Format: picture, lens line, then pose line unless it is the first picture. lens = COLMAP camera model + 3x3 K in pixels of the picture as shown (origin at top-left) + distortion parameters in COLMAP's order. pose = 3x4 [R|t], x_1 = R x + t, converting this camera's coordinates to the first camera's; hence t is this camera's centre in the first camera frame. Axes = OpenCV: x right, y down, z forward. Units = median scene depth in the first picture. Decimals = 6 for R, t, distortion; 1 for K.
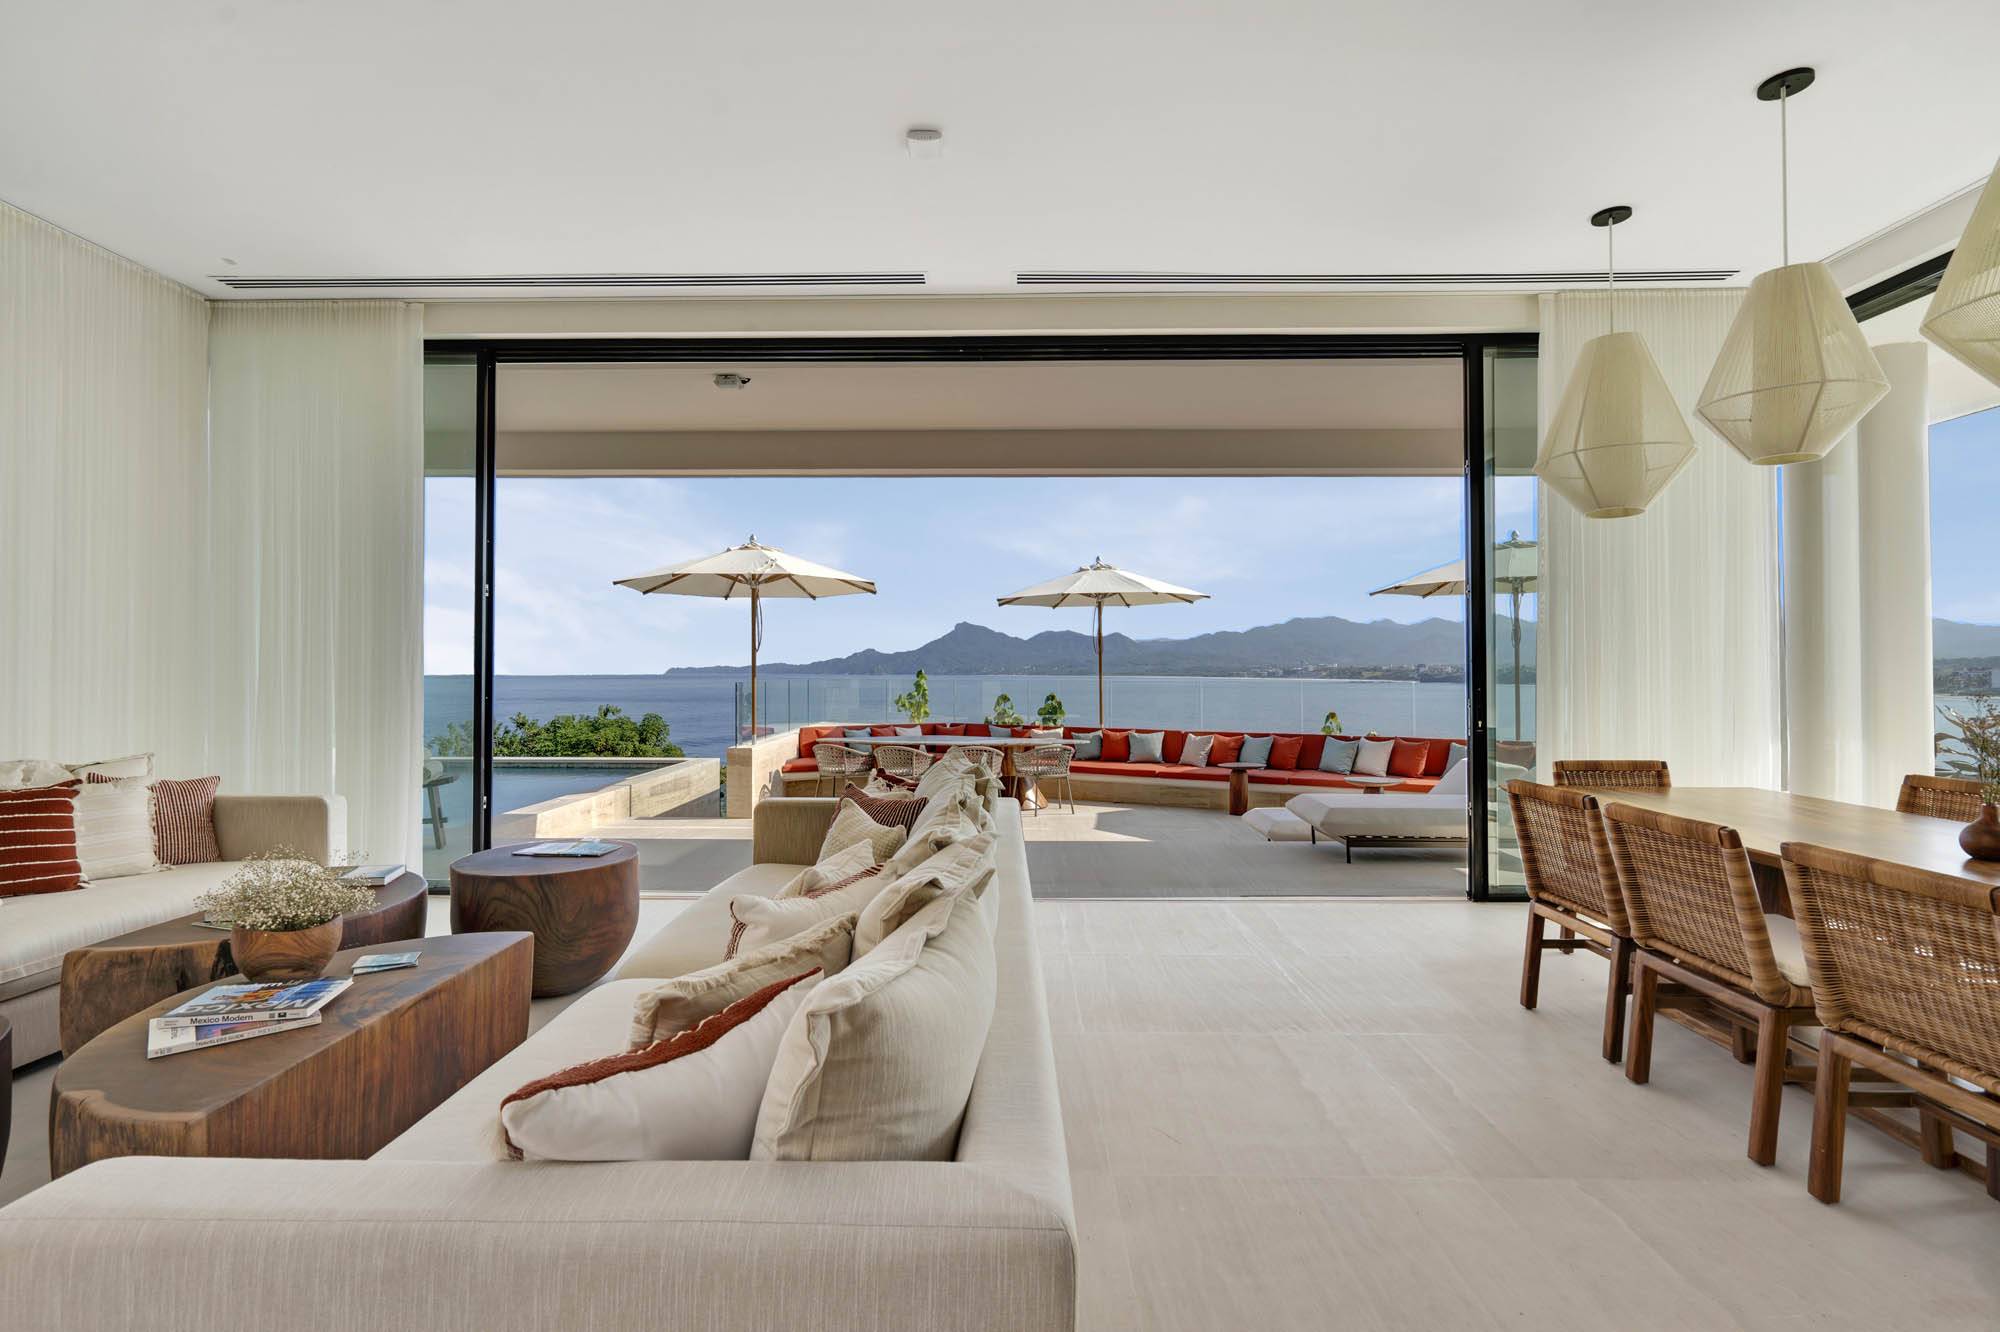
lens RADIAL K [[908.2, 0, 1000.0], [0, 908.2, 666.0], [0, 0, 1]] dist [-0.001607, 0.000545]
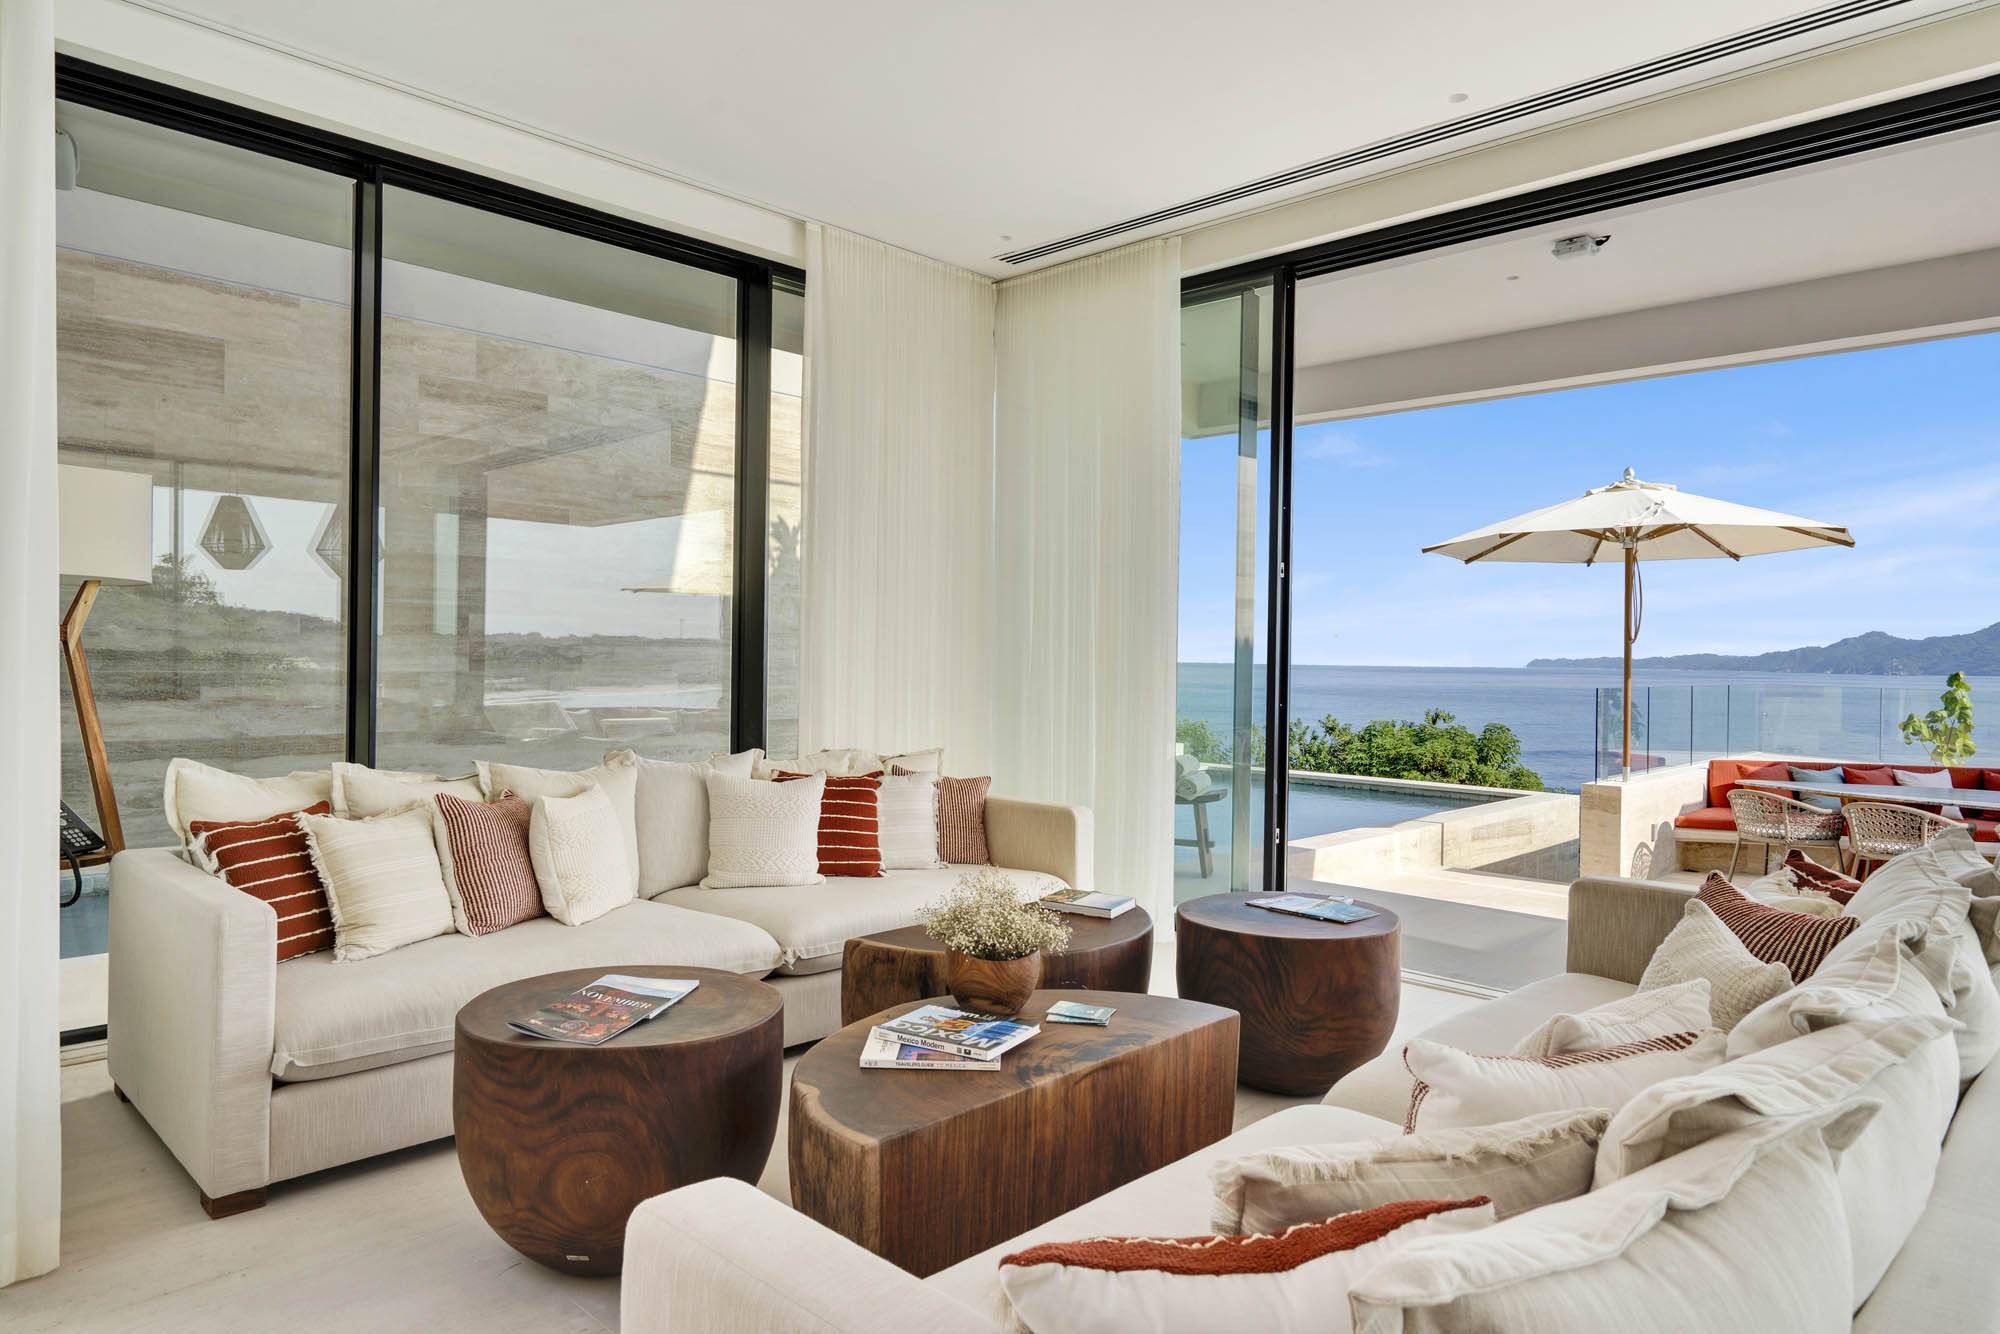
lens RADIAL K [[1231.8, 0, 1000.0], [0, 1231.8, 667.0], [0, 0, 1]] dist [0.015570, 0.001673]
pose [[0.727489, 0.016422, -0.685923, 0.053882], [-0.010391, 0.999863, 0.012916, -0.014864], [0.686040, -0.002269, 0.727560, 0.064969]]
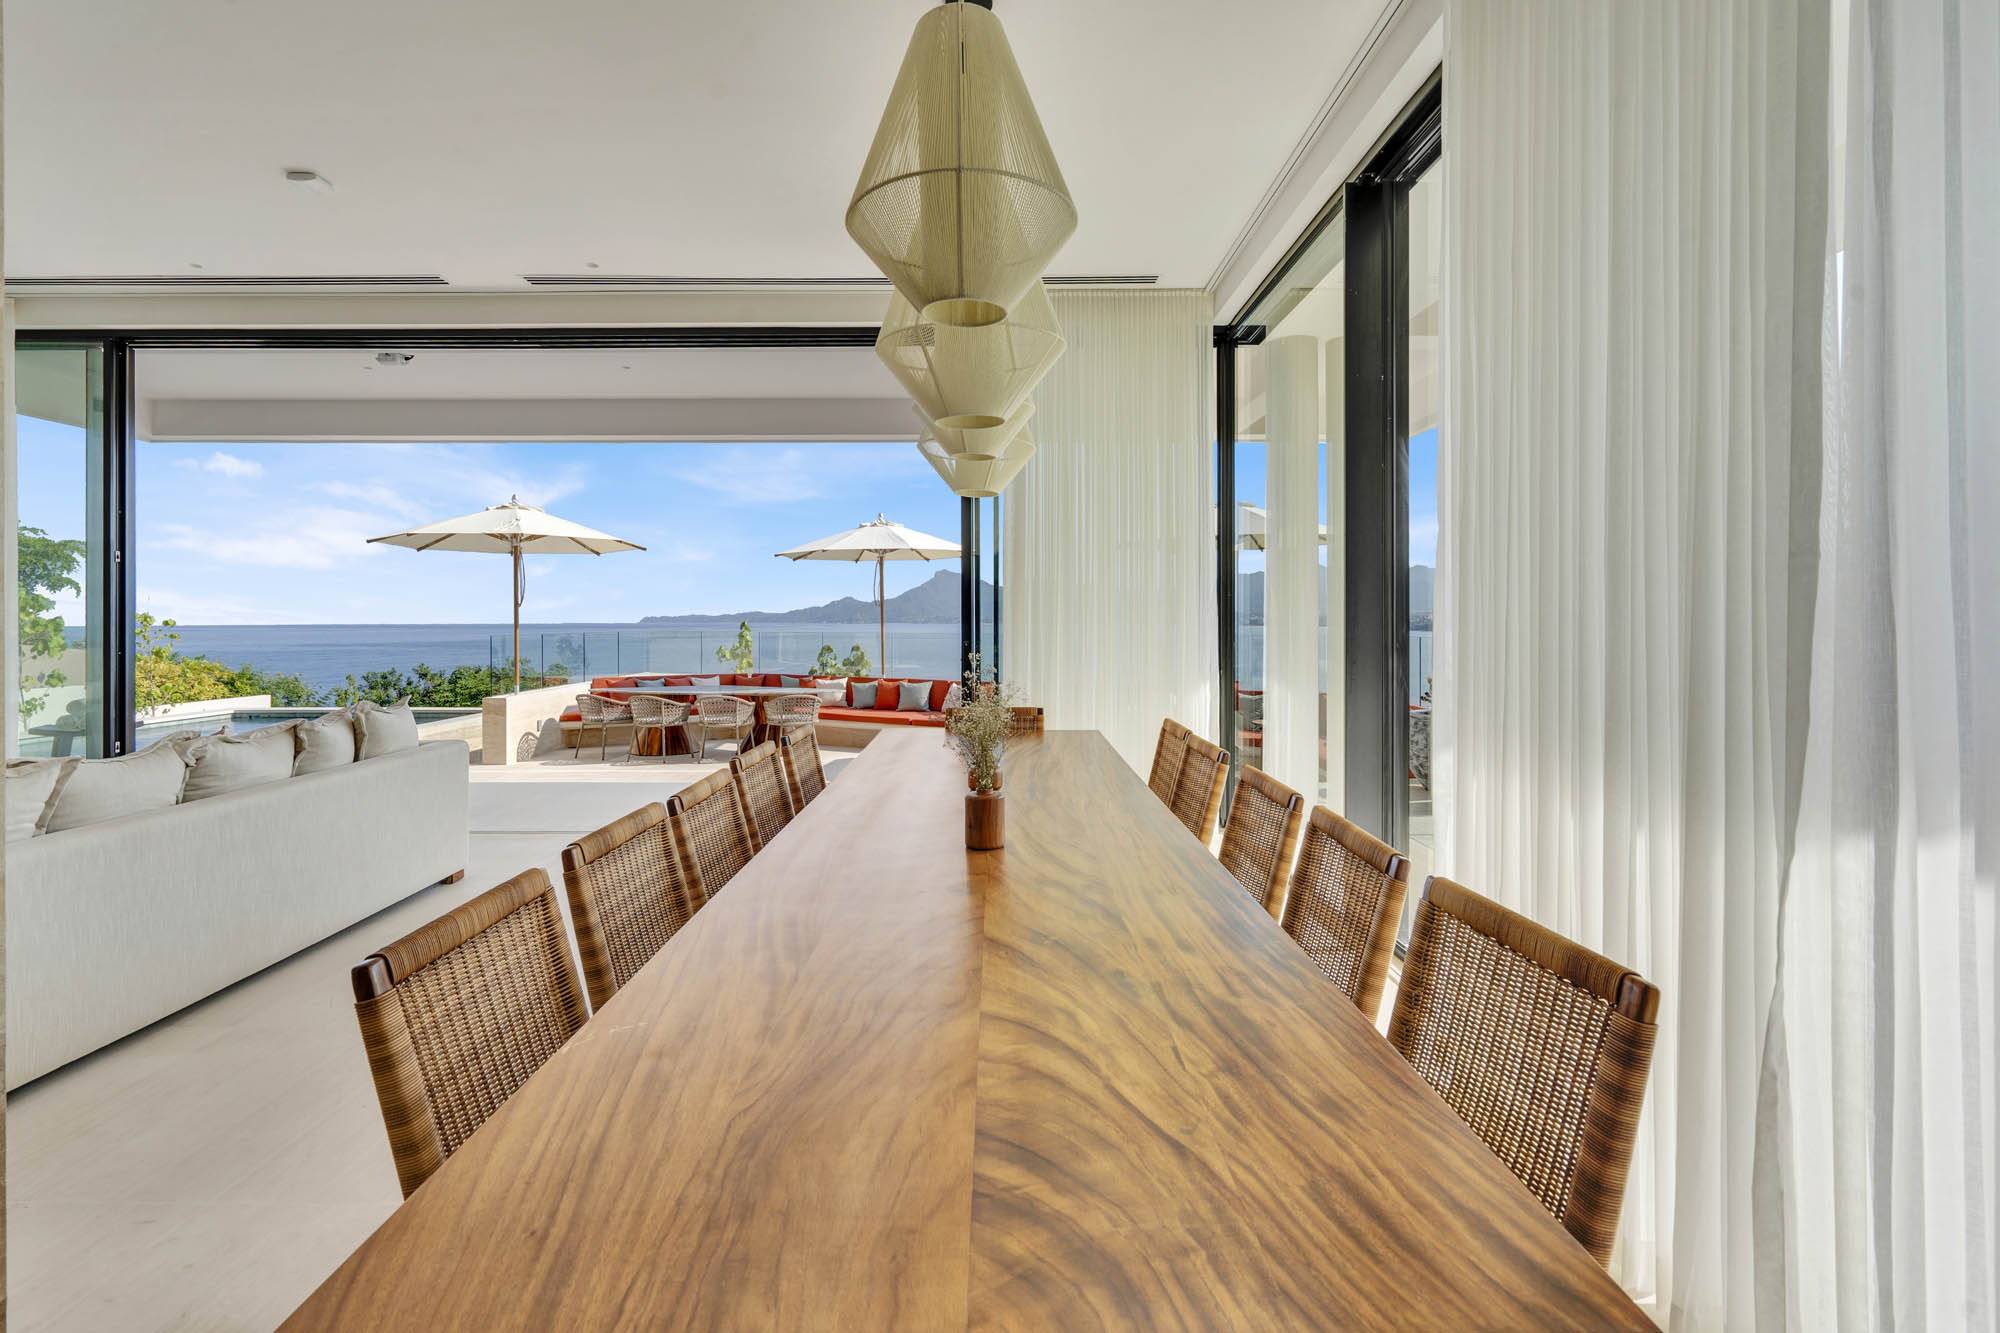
lens RADIAL K [[918.7, 0, 996.7], [0, 918.7, 624.8], [0, 0, 1]] dist [-0.001028, 0.000278]
pose [[0.999927, -0.002450, 0.011791, 0.845083], [0.002313, 0.999929, 0.011683, -0.018025], [-0.011818, -0.011655, 0.999862, -0.209914]]
